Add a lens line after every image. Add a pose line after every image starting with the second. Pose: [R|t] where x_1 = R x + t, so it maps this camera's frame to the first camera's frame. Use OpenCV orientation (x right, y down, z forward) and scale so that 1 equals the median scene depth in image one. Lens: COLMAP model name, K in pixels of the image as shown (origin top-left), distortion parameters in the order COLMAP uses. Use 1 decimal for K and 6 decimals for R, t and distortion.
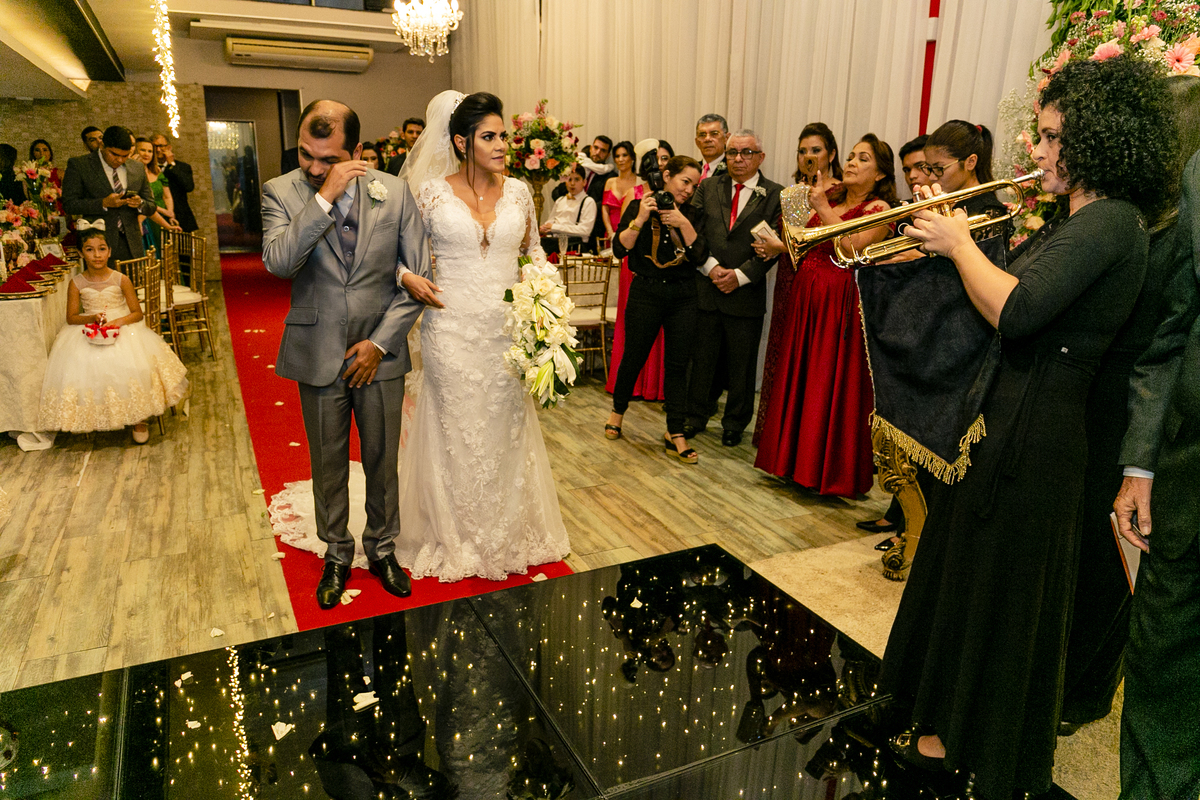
lens RADIAL K [[823.2, 0, 576.4], [0, 823.2, 414.7], [0, 0, 1]] dist [-0.030235, -0.001996]
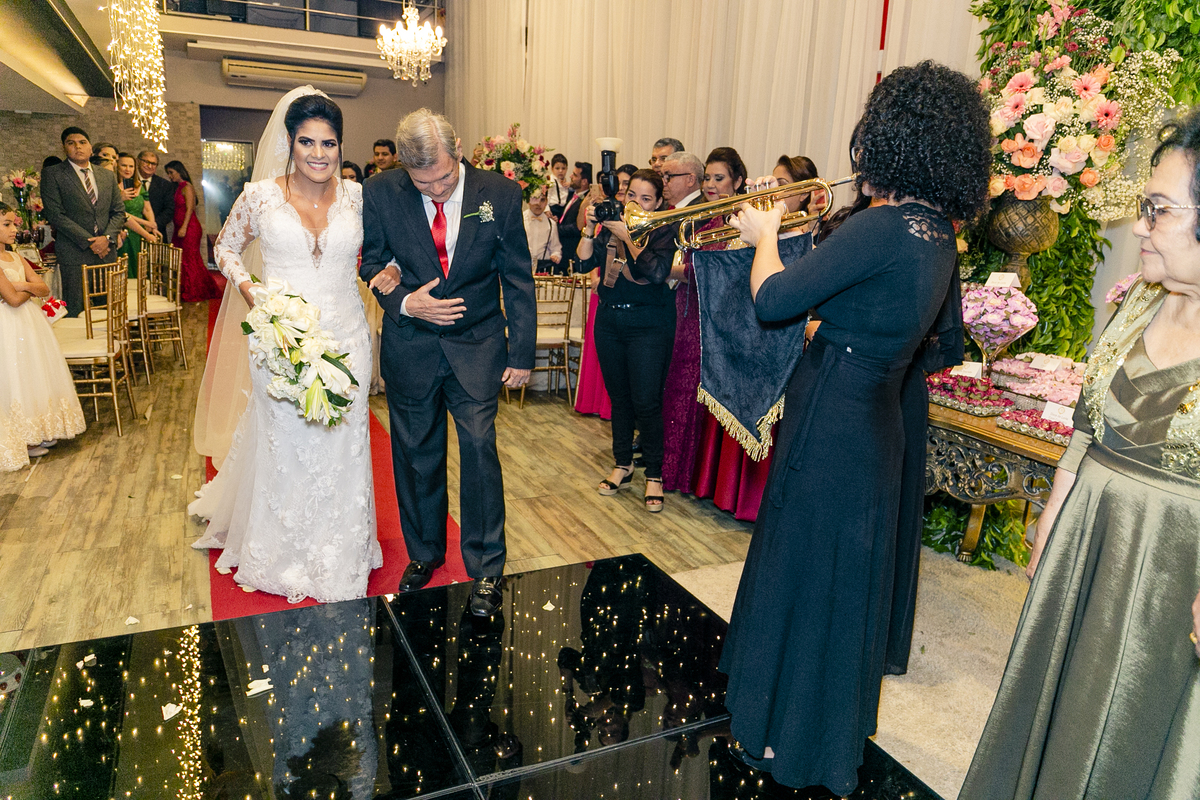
lens RADIAL K [[829.2, 0, 599.7], [0, 829.2, 419.4], [0, 0, 1]] dist [-0.029027, -0.006755]
pose [[0.999587, 0.028717, -0.001350, 0.104896], [-0.028748, 0.998758, -0.040699, 0.032403], [0.000179, 0.040721, 0.999171, -0.020798]]
